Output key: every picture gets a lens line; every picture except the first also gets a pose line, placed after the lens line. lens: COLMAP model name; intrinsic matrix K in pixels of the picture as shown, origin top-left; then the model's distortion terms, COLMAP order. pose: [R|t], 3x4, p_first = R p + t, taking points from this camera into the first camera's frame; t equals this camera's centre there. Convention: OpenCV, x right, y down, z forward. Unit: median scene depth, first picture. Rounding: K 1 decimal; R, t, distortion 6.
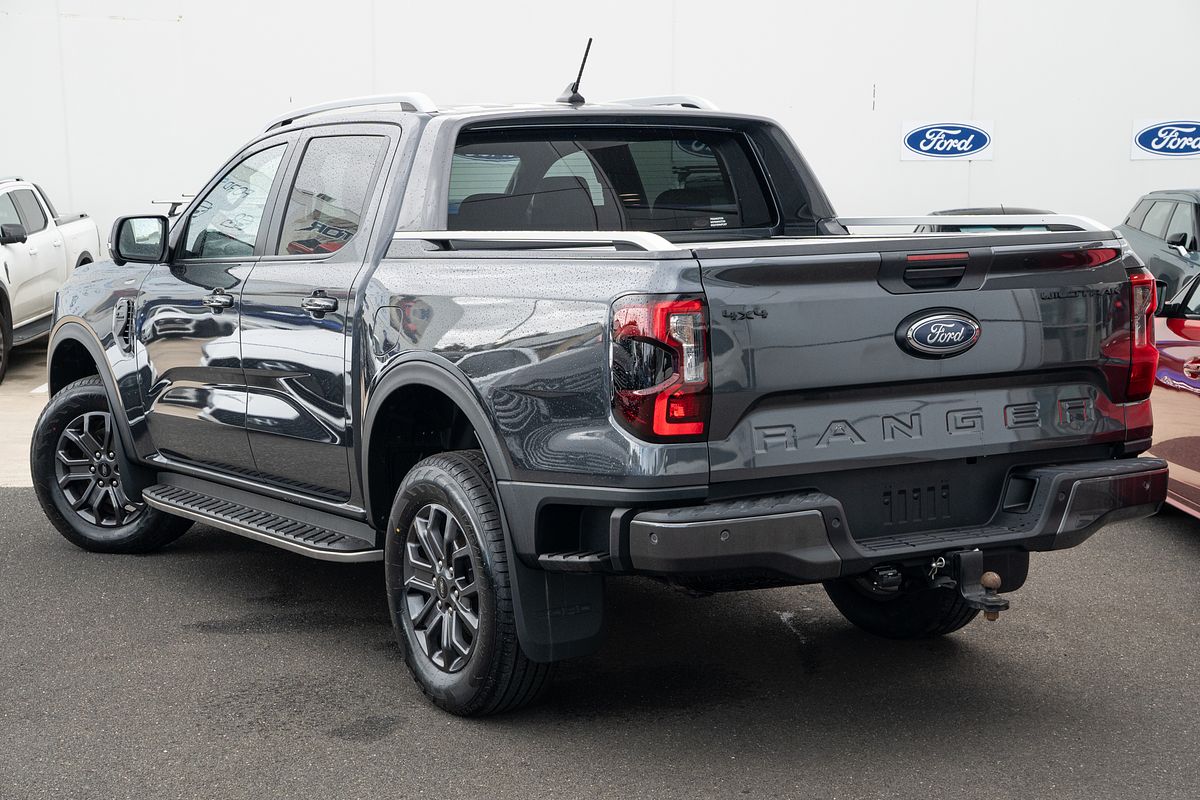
lens RADIAL K [[2025.9, 0, 599.8], [0, 2025.9, 401.3], [0, 0, 1]] dist [0.015493, 0.000000]
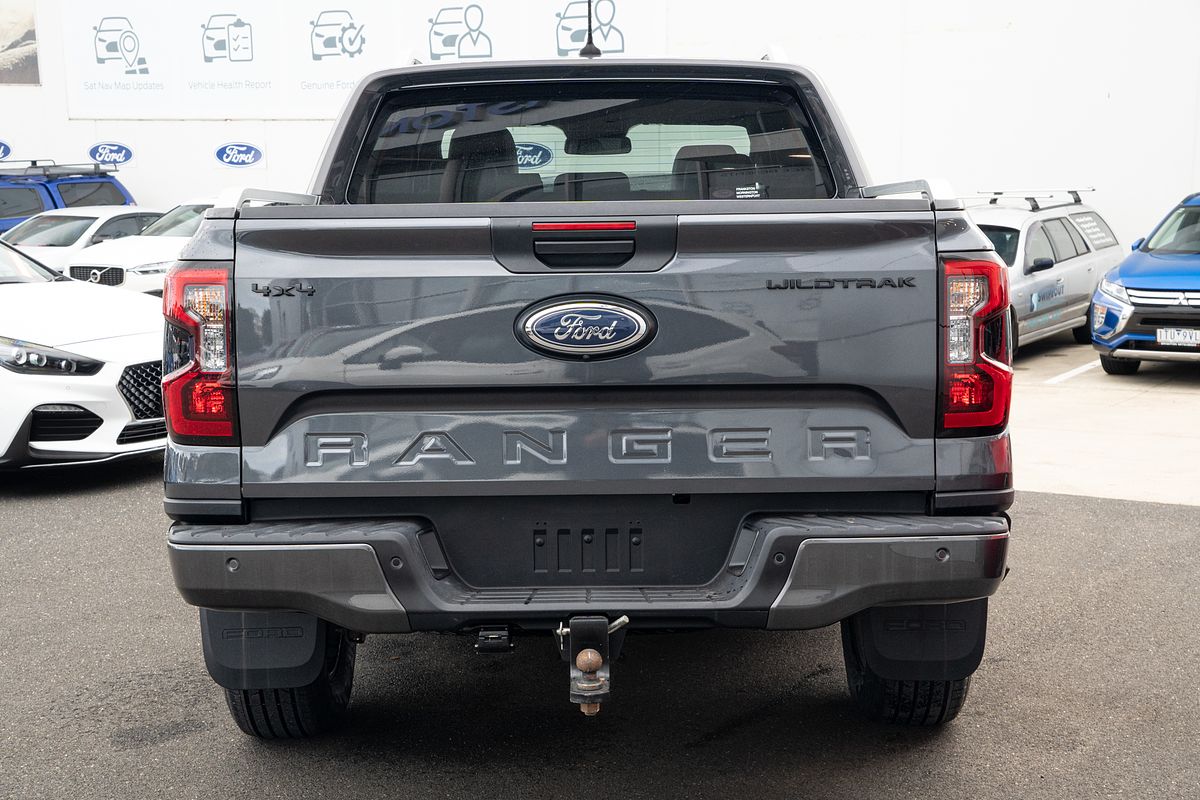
lens RADIAL K [[1824.9, 0, 600.1], [0, 1824.9, 397.6], [0, 0, 1]] dist [0.064537, 0.000000]
pose [[0.893501, 0.063748, -0.444514, 0.479586], [-0.059818, 0.997947, 0.022877, -0.023511], [0.445060, 0.006149, 0.895480, 0.394710]]
